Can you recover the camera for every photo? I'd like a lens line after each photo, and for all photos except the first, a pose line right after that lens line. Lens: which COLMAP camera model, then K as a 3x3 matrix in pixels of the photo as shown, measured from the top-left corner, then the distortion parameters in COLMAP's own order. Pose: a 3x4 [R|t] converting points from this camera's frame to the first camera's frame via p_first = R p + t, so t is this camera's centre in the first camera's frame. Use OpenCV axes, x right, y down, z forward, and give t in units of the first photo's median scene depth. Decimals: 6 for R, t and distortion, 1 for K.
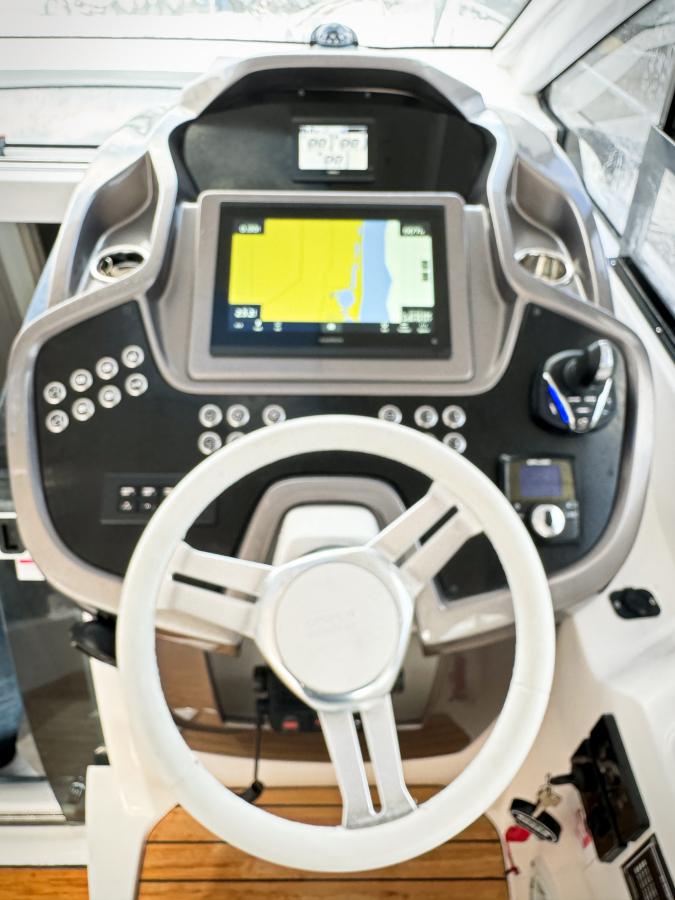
lens RADIAL K [[638.5, 0, 337.5], [0, 638.5, 450.0], [0, 0, 1]] dist [-0.008459, 0.001663]
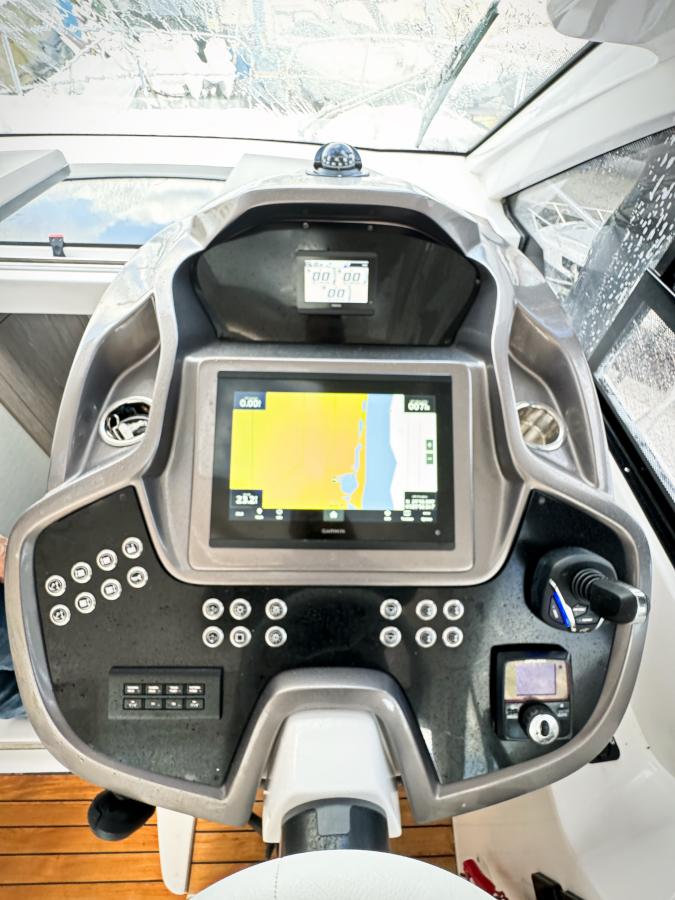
lens RADIAL K [[358.5, 0, 337.5], [0, 358.5, 450.0], [0, 0, 1]] dist [-0.010974, -0.000230]
pose [[0.999918, 0.009003, 0.009121, -0.009377], [-0.010456, 0.984616, 0.174417, -0.381226], [-0.007411, -0.174498, 0.984630, 0.463579]]
